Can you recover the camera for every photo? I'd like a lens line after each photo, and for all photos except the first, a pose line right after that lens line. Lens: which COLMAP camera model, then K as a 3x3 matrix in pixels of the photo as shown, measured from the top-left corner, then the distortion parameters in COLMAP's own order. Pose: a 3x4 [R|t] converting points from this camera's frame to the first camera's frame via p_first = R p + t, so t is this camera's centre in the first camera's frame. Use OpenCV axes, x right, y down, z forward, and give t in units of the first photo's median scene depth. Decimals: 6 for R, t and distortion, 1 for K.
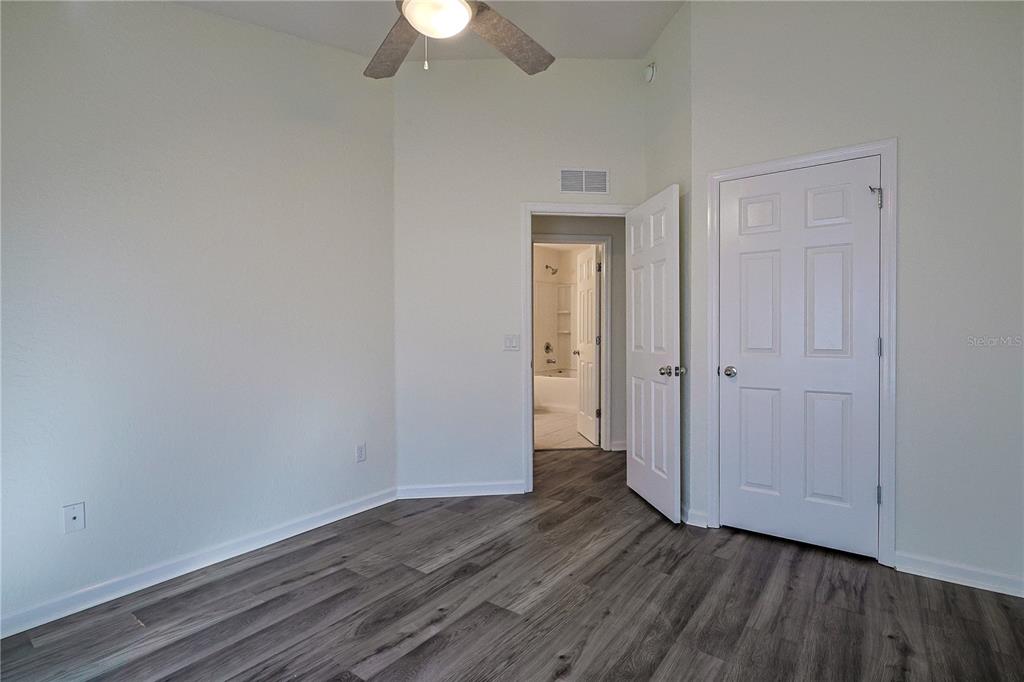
lens RADIAL K [[488.0, 0, 513.8], [0, 488.0, 336.5], [0, 0, 1]] dist [0.000182, -0.000582]
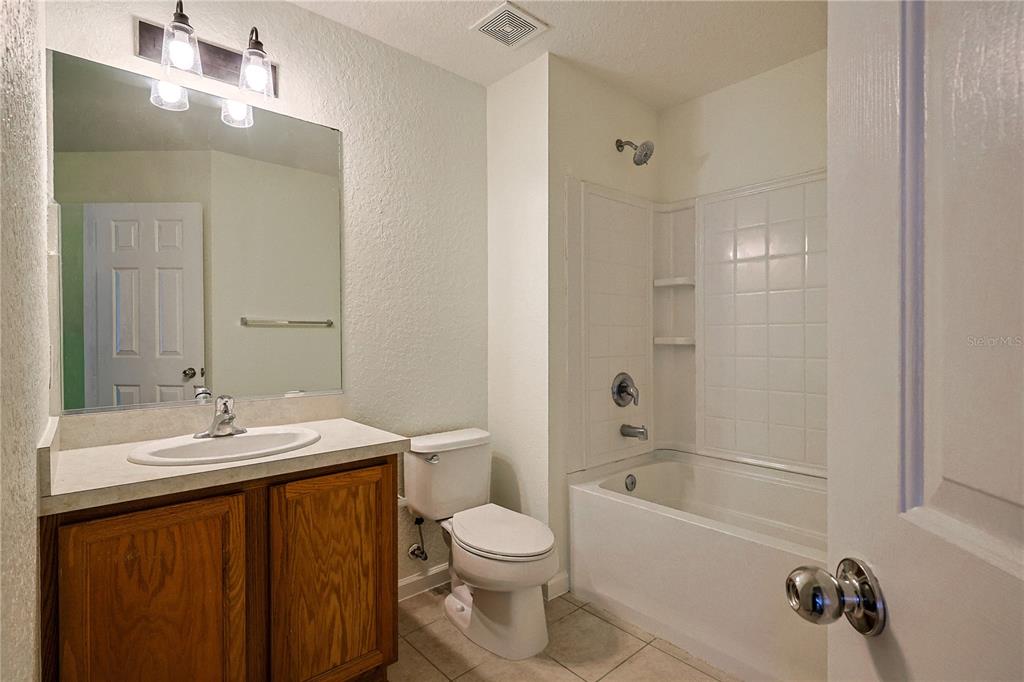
lens RADIAL K [[488.0, 0, 510.4], [0, 488.0, 341.4], [0, 0, 1]] dist [0.000182, -0.000582]
pose [[0.976840, -0.001495, -0.213967, 0.066051], [-0.000345, 0.999963, -0.008560, -0.006643], [0.213971, 0.008436, 0.976803, 0.661428]]
